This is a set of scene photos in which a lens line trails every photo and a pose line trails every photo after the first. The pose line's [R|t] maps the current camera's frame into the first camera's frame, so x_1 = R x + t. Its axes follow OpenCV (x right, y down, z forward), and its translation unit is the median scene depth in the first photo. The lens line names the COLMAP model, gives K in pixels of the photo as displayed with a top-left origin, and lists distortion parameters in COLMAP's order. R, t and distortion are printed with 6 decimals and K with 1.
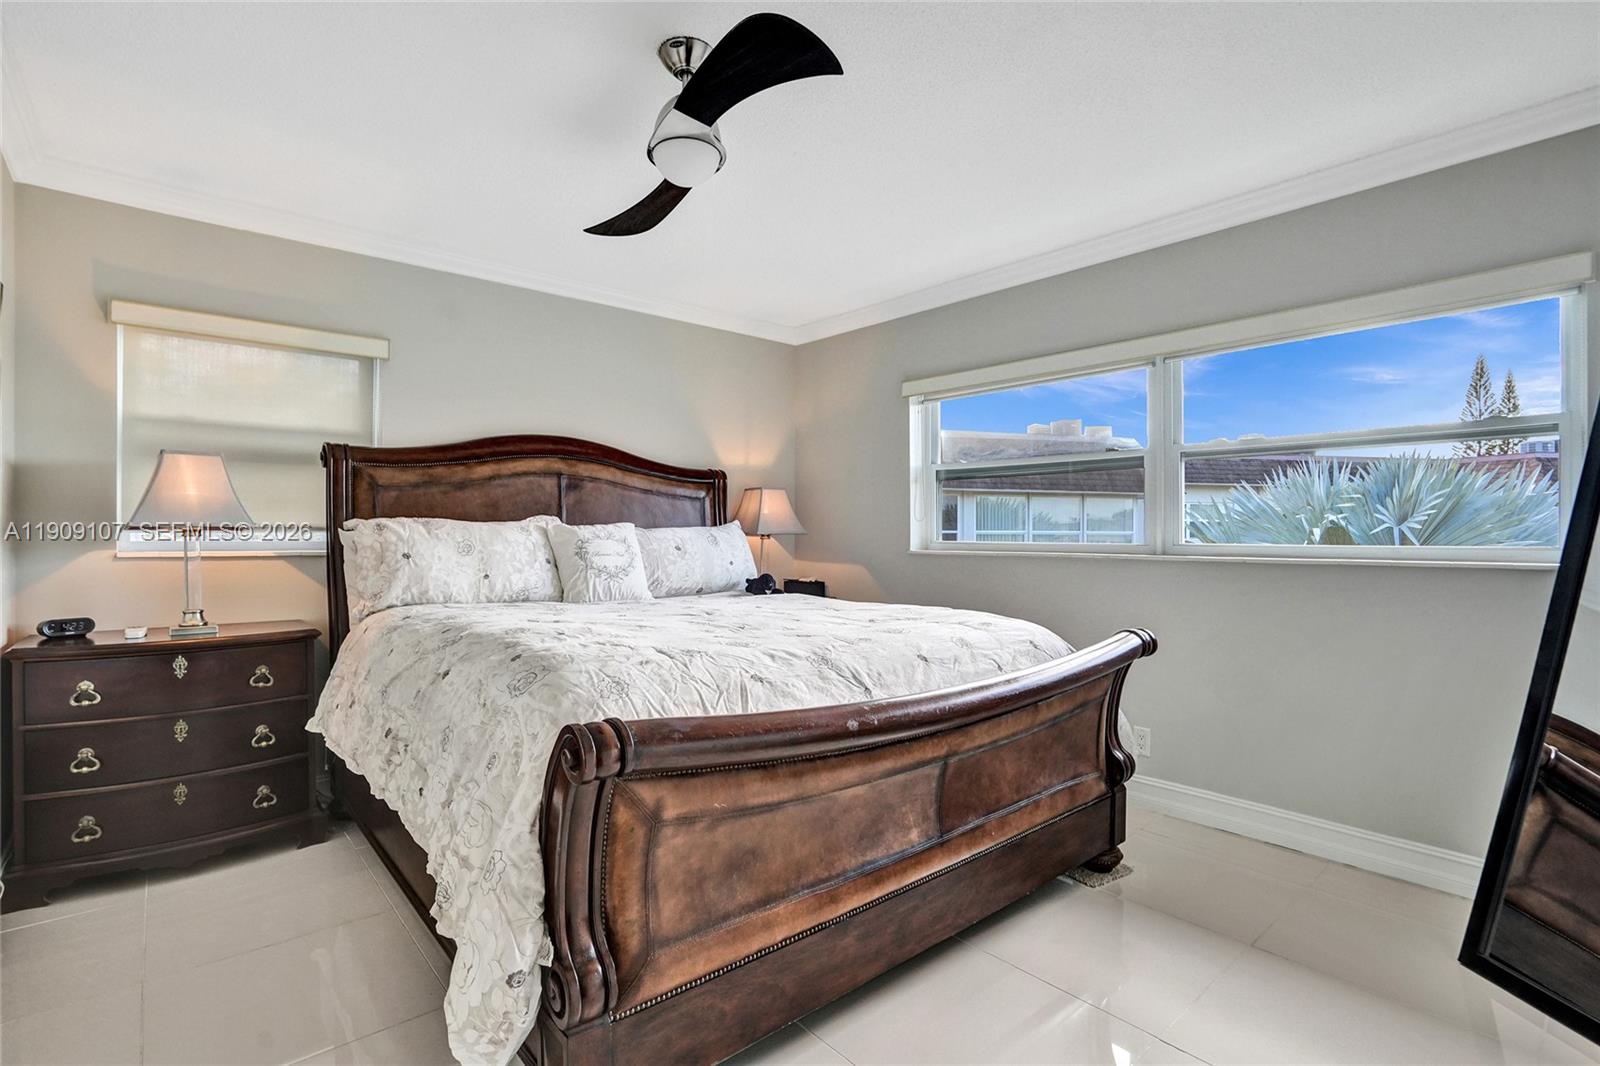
lens RADIAL K [[806.2, 0, 794.4], [0, 806.2, 529.1], [0, 0, 1]] dist [-0.002066, 0.001110]
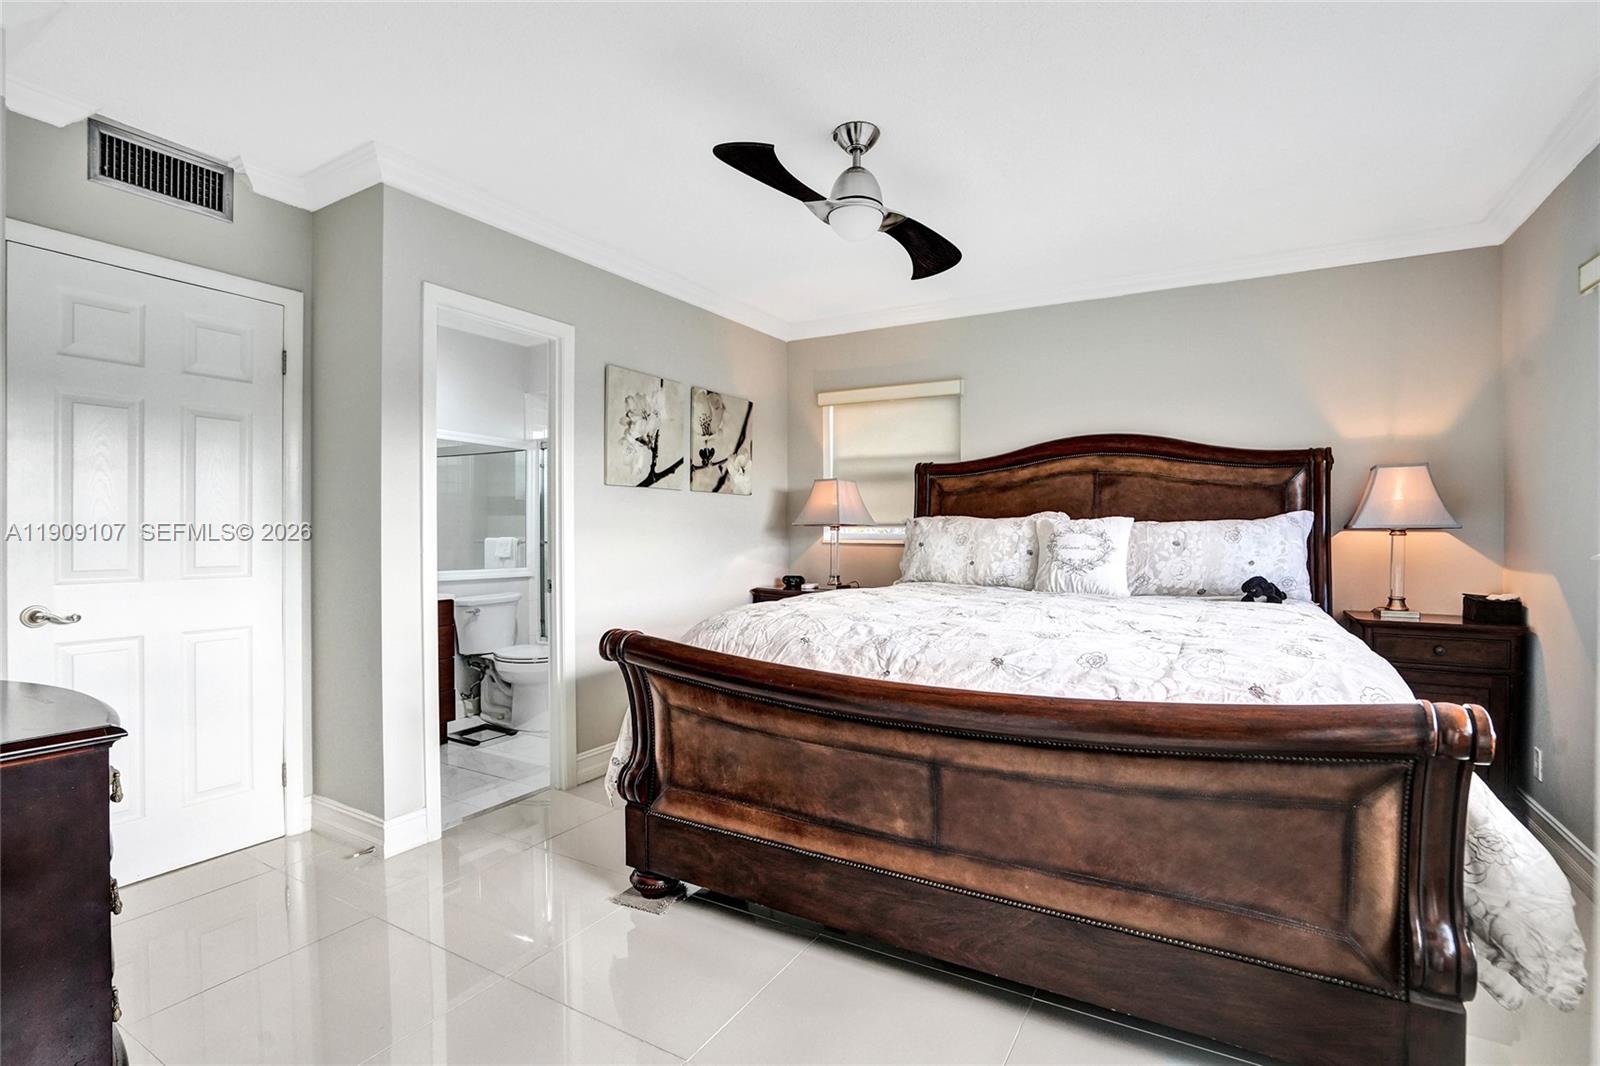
lens RADIAL K [[806.2, 0, 791.6], [0, 806.2, 538.8], [0, 0, 1]] dist [-0.002066, 0.001110]
pose [[0.275276, 0.006006, -0.961347, 0.672083], [0.000945, 0.999978, 0.006519, 0.013460], [0.961365, -0.002703, 0.275264, 0.380469]]
